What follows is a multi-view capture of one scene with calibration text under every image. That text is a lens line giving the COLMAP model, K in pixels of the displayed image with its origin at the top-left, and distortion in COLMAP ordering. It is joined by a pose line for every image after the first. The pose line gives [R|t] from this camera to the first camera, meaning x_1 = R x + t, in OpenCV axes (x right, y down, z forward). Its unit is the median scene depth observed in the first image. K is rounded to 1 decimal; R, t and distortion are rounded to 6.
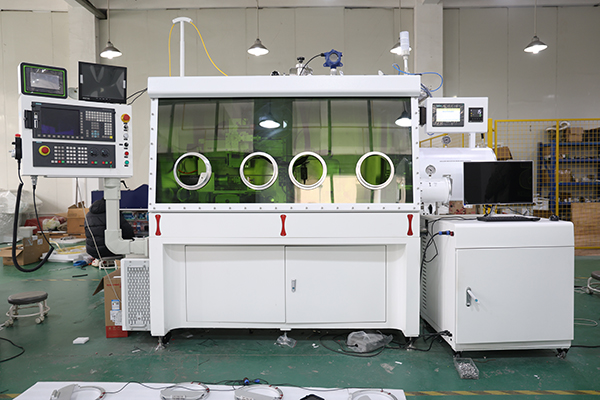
lens RADIAL K [[463.9, 0, 300.0], [0, 463.9, 200.0], [0, 0, 1]] dist [-0.017380, 0.010483]
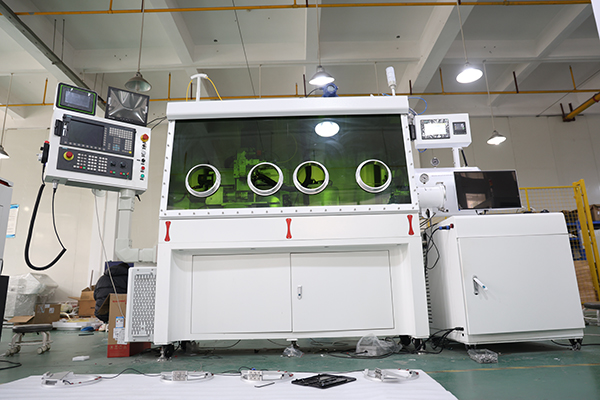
lens RADIAL K [[420.4, 0, 300.0], [0, 420.4, 200.0], [0, 0, 1]] dist [-0.042650, 0.001766]
pose [[0.999765, -0.019011, 0.010417, -0.019220], [0.021127, 0.962156, -0.271680, 0.248134], [-0.004858, 0.271836, 0.962331, 0.078833]]
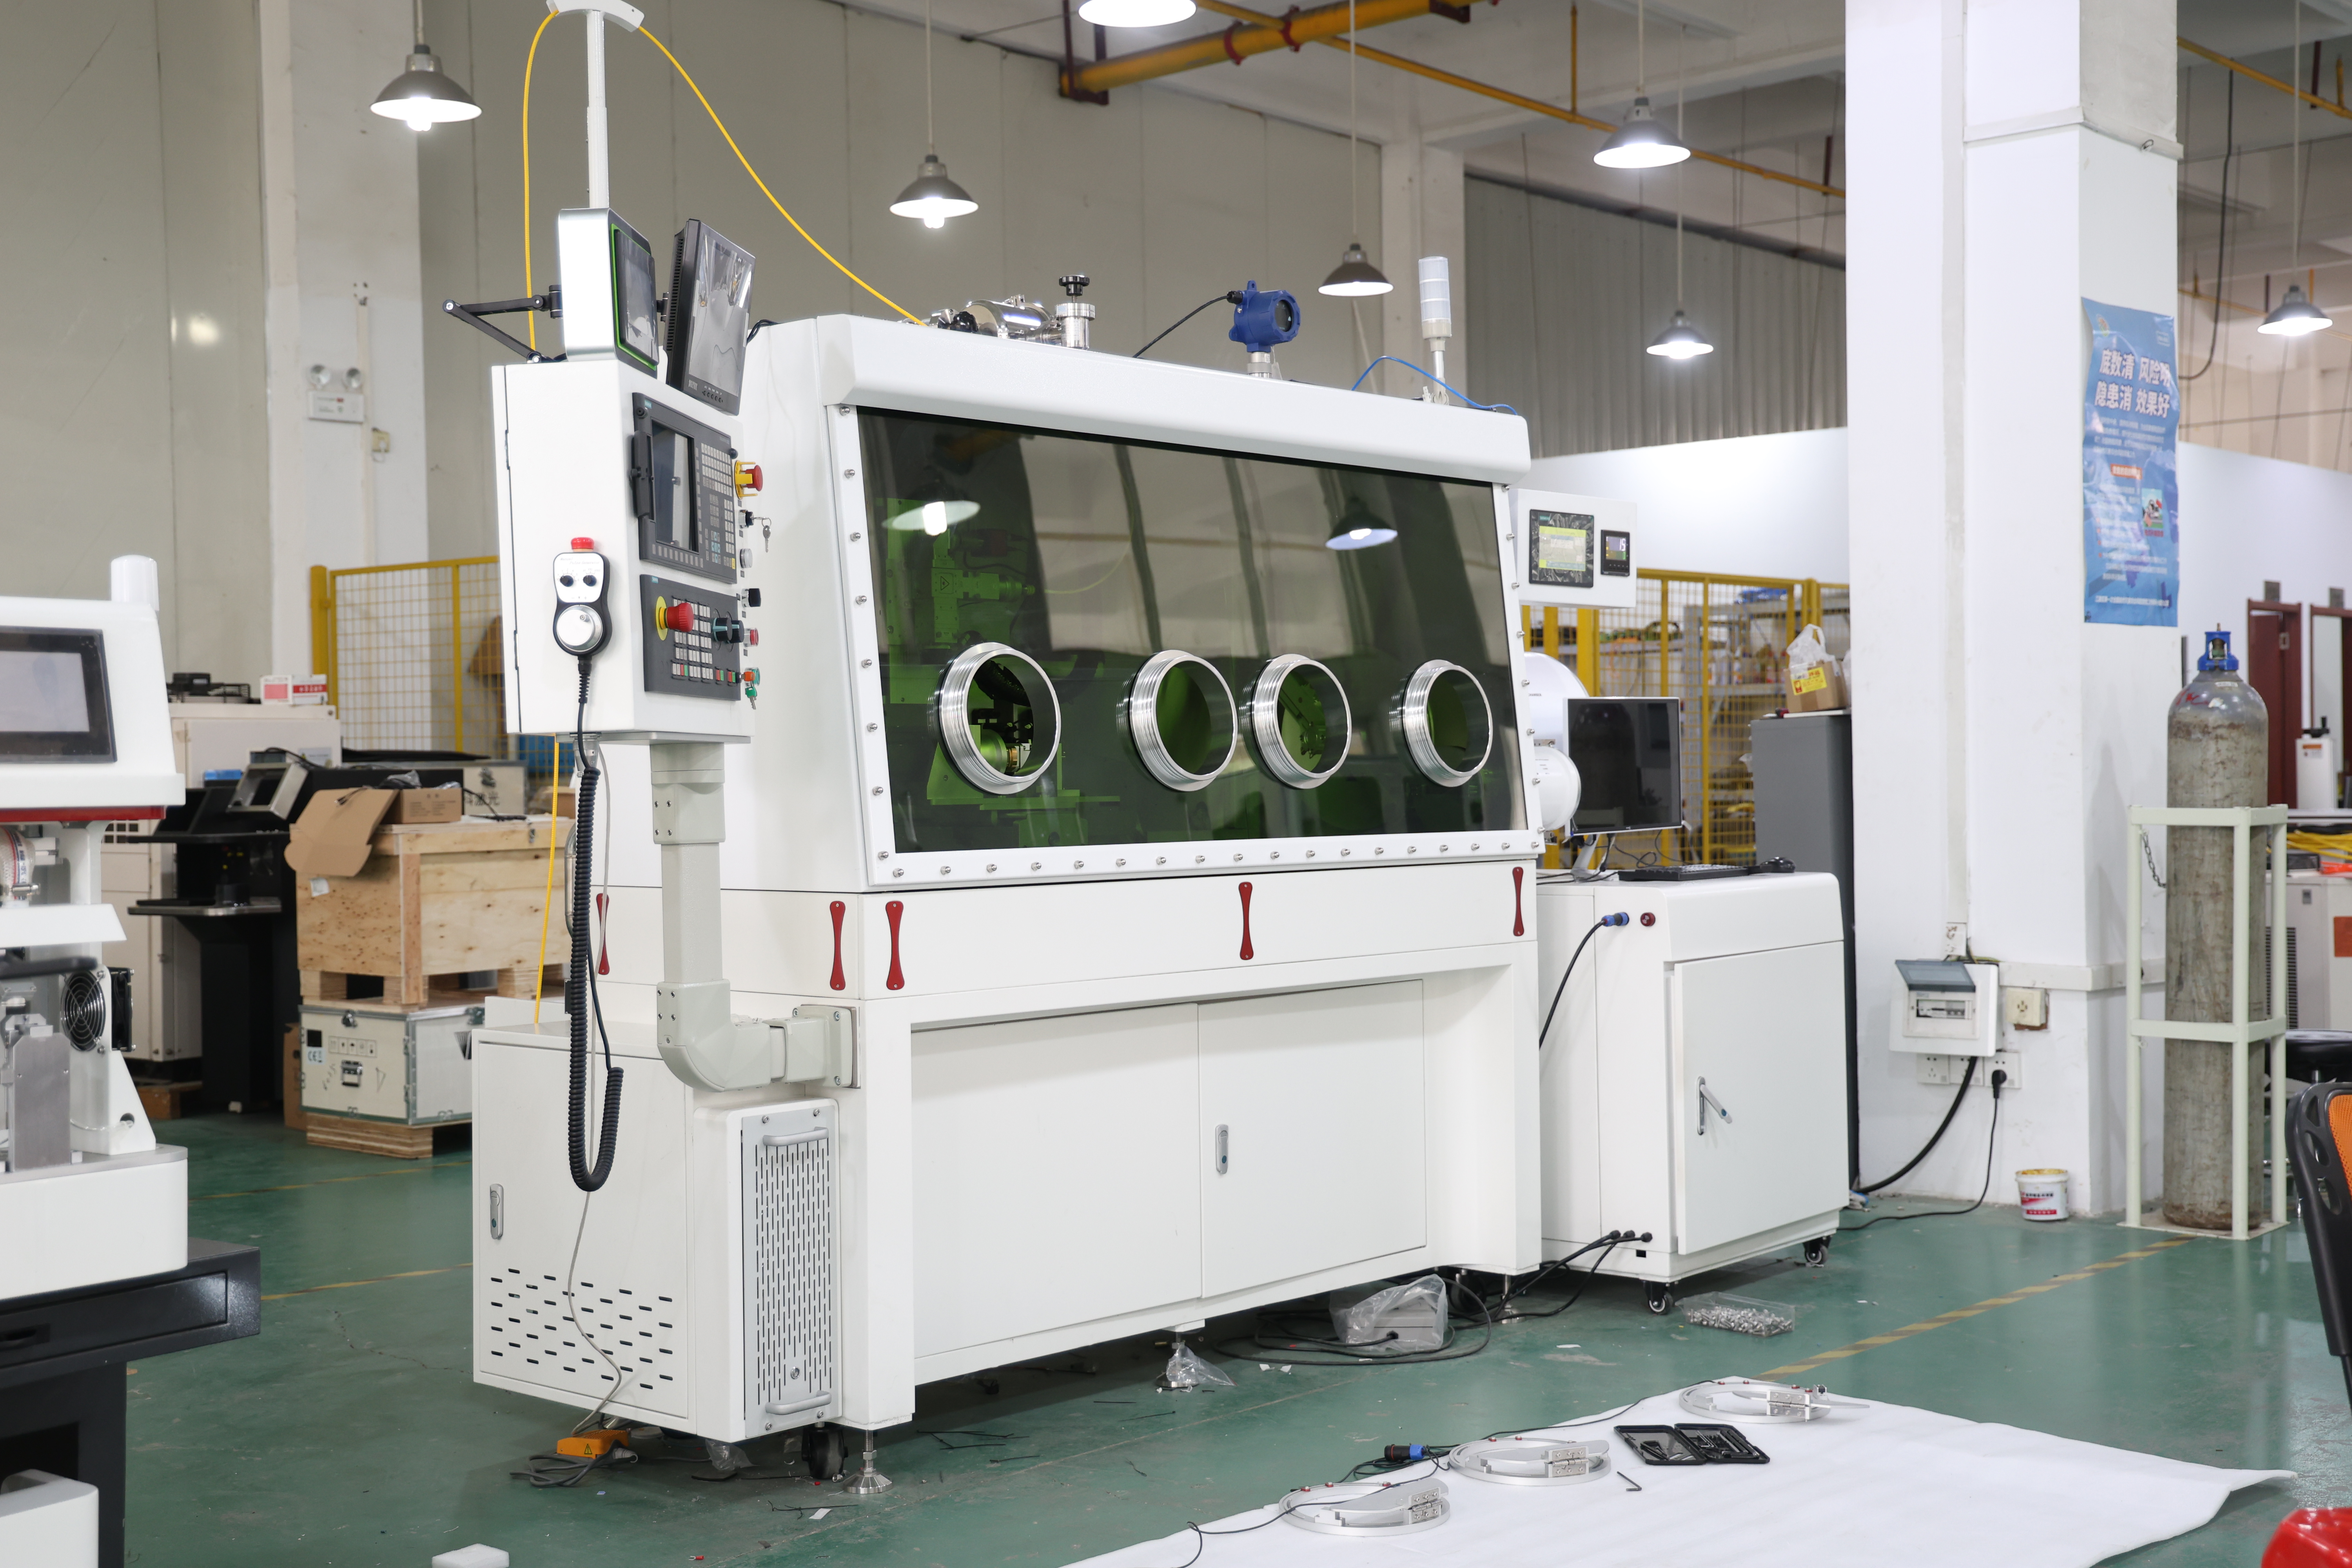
lens RADIAL K [[2768.6, 0, 1176.0], [0, 2768.6, 784.0], [0, 0, 1]] dist [0.087191, 0.166068]
pose [[0.664238, -0.006981, 0.747489, -1.268548], [0.037852, 0.998988, -0.024306, 0.011873], [-0.746562, 0.044439, 0.663830, -0.049194]]
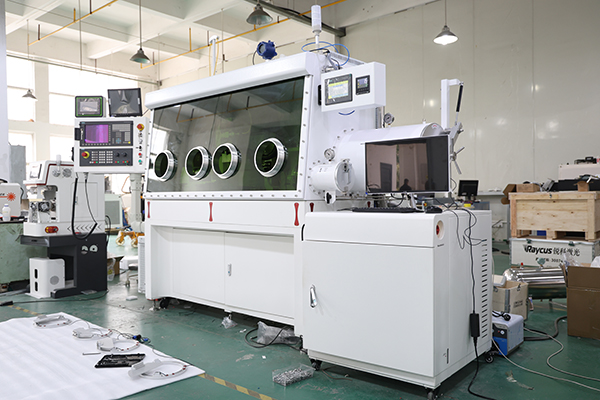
lens RADIAL K [[494.6, 0, 298.1], [0, 494.6, 200.0], [0, 0, 1]] dist [0.005222, 0.009336]
pose [[0.754608, 0.005401, -0.656153, 0.879804], [-0.022964, 0.999571, -0.018182, 0.042692], [0.655774, 0.028788, 0.754409, 0.252952]]
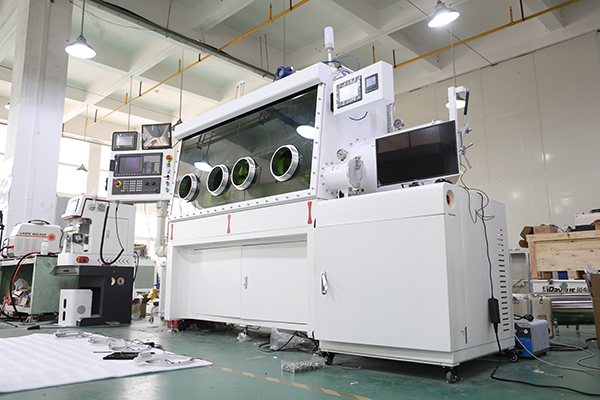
lens RADIAL K [[463.9, 0, 300.0], [0, 463.9, 200.0], [0, 0, 1]] dist [-0.017380, 0.010483]
pose [[0.717313, -0.114299, -0.687312, 0.863358], [-0.030201, 0.980425, -0.194562, 0.209828], [0.696096, 0.160319, 0.699820, 0.321712]]
